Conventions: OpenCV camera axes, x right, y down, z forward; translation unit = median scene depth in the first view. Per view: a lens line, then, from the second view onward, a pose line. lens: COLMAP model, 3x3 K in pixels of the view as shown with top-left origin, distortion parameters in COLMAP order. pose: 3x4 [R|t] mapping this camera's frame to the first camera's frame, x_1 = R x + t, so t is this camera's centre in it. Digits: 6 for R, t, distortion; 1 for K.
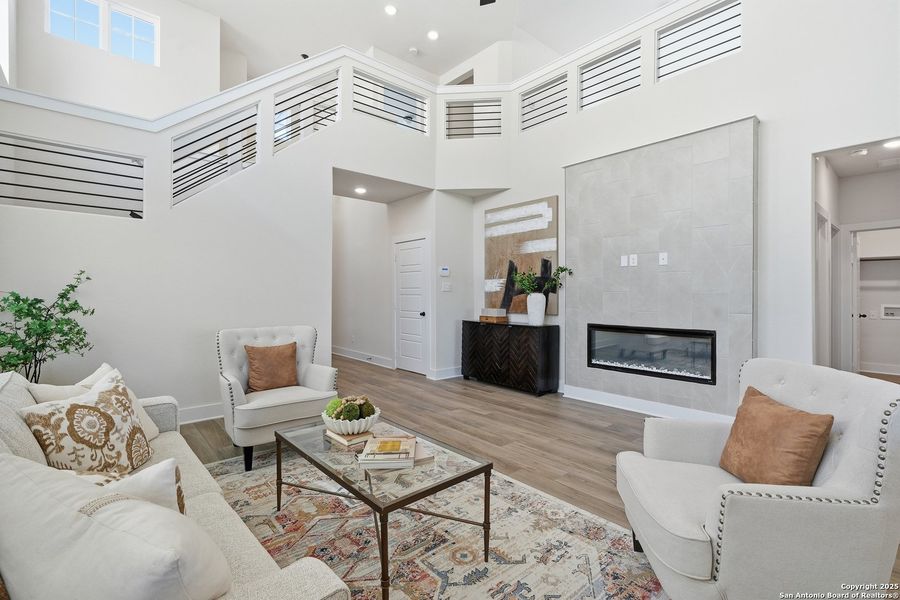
lens RADIAL K [[406.8, 0, 438.5], [0, 406.8, 296.6], [0, 0, 1]] dist [-0.011779, 0.003592]
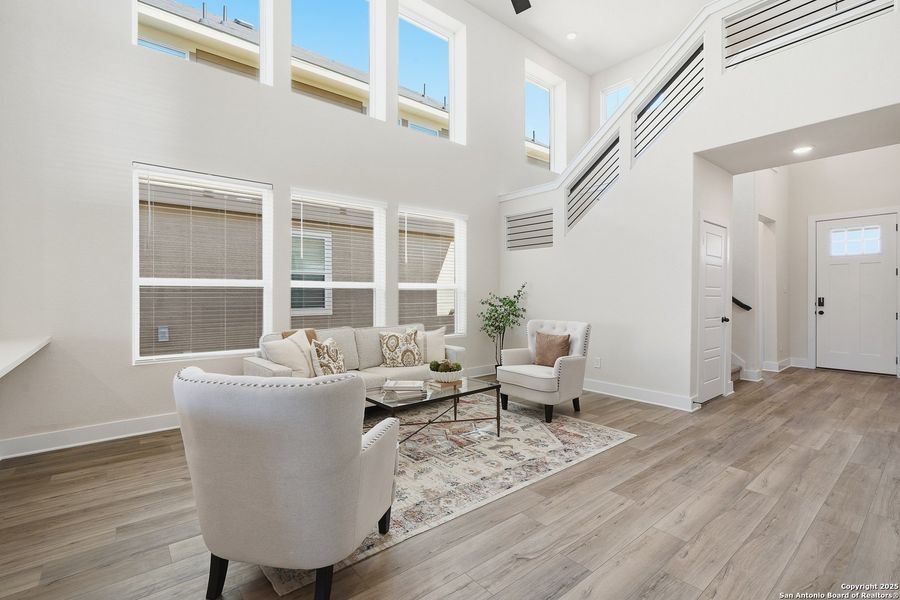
lens RADIAL K [[406.8, 0, 452.4], [0, 406.8, 296.5], [0, 0, 1]] dist [-0.011779, 0.003592]
pose [[-0.008040, 0.000505, -0.999968, 1.015812], [-0.008035, 0.999968, 0.000570, -0.000021], [0.999935, 0.008040, -0.008036, 0.768359]]
